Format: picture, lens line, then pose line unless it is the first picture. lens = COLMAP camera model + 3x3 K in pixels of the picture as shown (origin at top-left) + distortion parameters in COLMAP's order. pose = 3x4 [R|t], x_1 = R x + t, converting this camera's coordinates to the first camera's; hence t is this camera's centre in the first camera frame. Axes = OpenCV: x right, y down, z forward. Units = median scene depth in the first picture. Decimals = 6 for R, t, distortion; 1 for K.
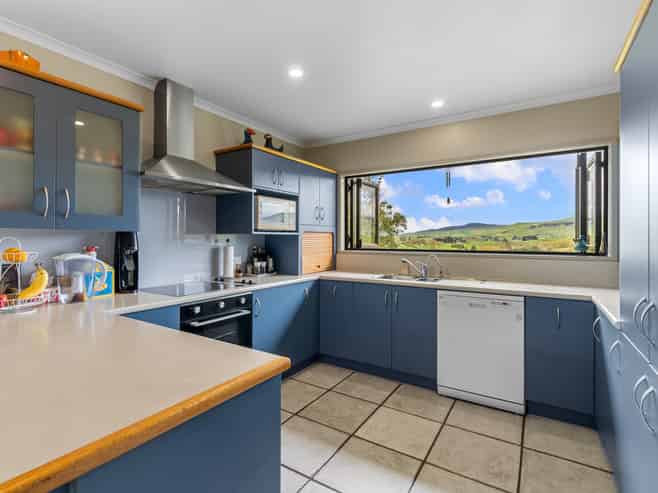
lens RADIAL K [[319.6, 0, 331.3], [0, 319.6, 241.5], [0, 0, 1]] dist [-0.001348, -0.000377]
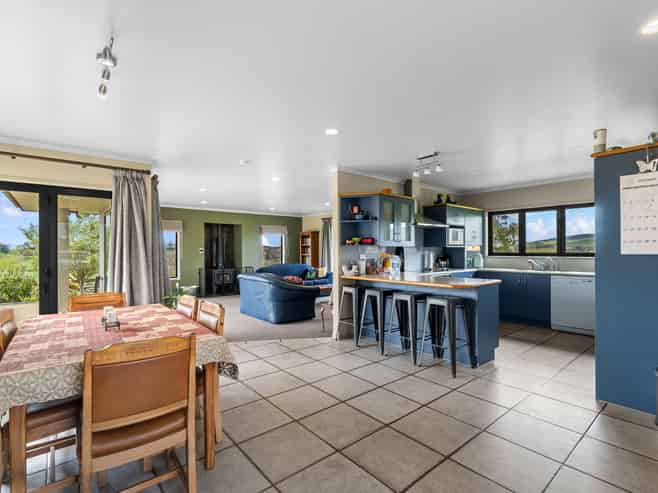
lens RADIAL K [[319.6, 0, 327.6], [0, 319.6, 249.9], [0, 0, 1]] dist [-0.001348, -0.000377]
pose [[0.956491, -0.000538, -0.291761, -0.330559], [0.000754, 1.000000, 0.000625, -0.007514], [0.291760, -0.000818, 0.956491, -1.032431]]
